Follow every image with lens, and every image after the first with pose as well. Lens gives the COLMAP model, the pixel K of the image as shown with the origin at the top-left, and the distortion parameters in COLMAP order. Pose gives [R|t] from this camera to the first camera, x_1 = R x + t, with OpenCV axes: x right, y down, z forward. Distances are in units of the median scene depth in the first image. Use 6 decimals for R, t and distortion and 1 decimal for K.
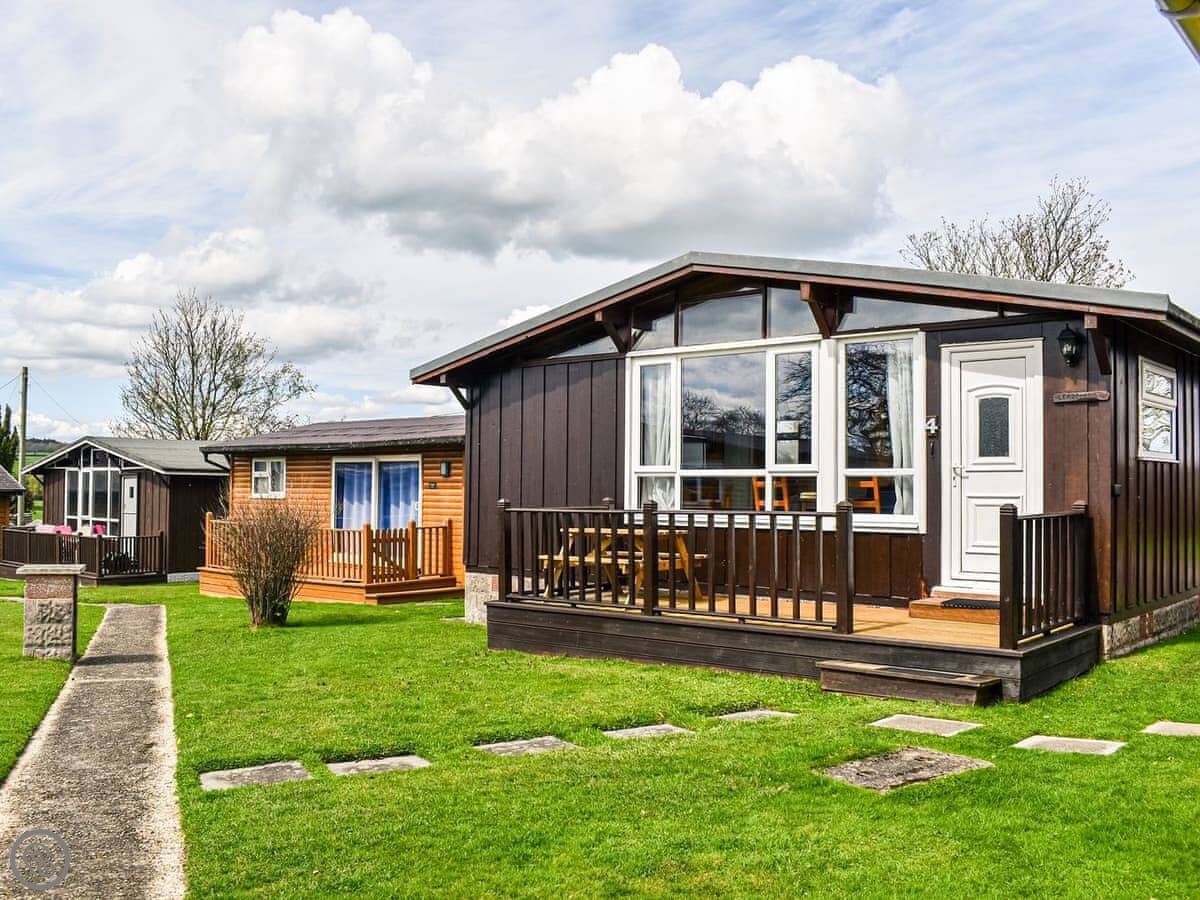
lens RADIAL K [[1086.9, 0, 598.8], [0, 1086.9, 310.9], [0, 0, 1]] dist [-0.059612, 0.004408]
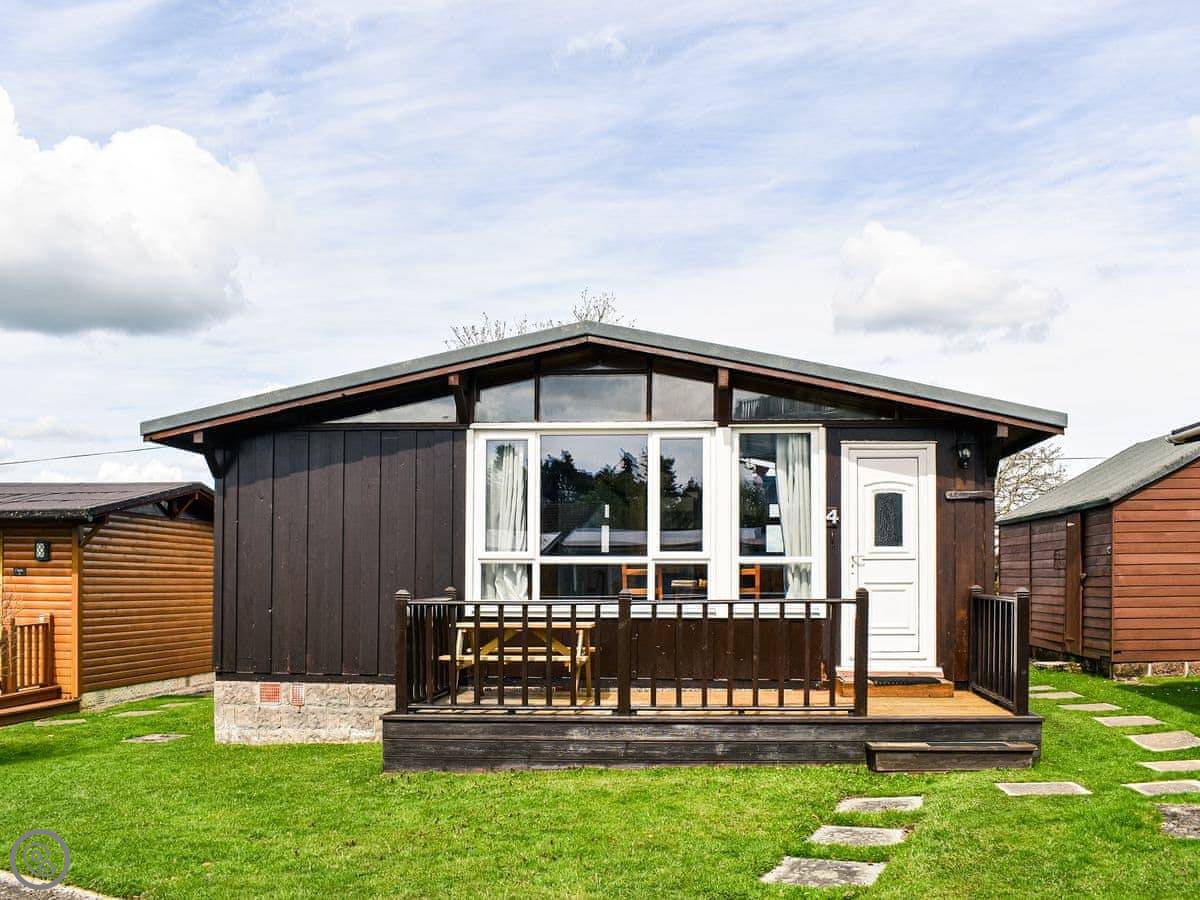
lens RADIAL K [[1081.9, 0, 601.8], [0, 1081.9, 428.4], [0, 0, 1]] dist [-0.084673, -0.004597]
pose [[0.808319, 0.074019, 0.584073, -0.446954], [-0.090118, 0.995930, -0.001495, 0.037911], [-0.581806, -0.051427, 0.811700, 0.250495]]
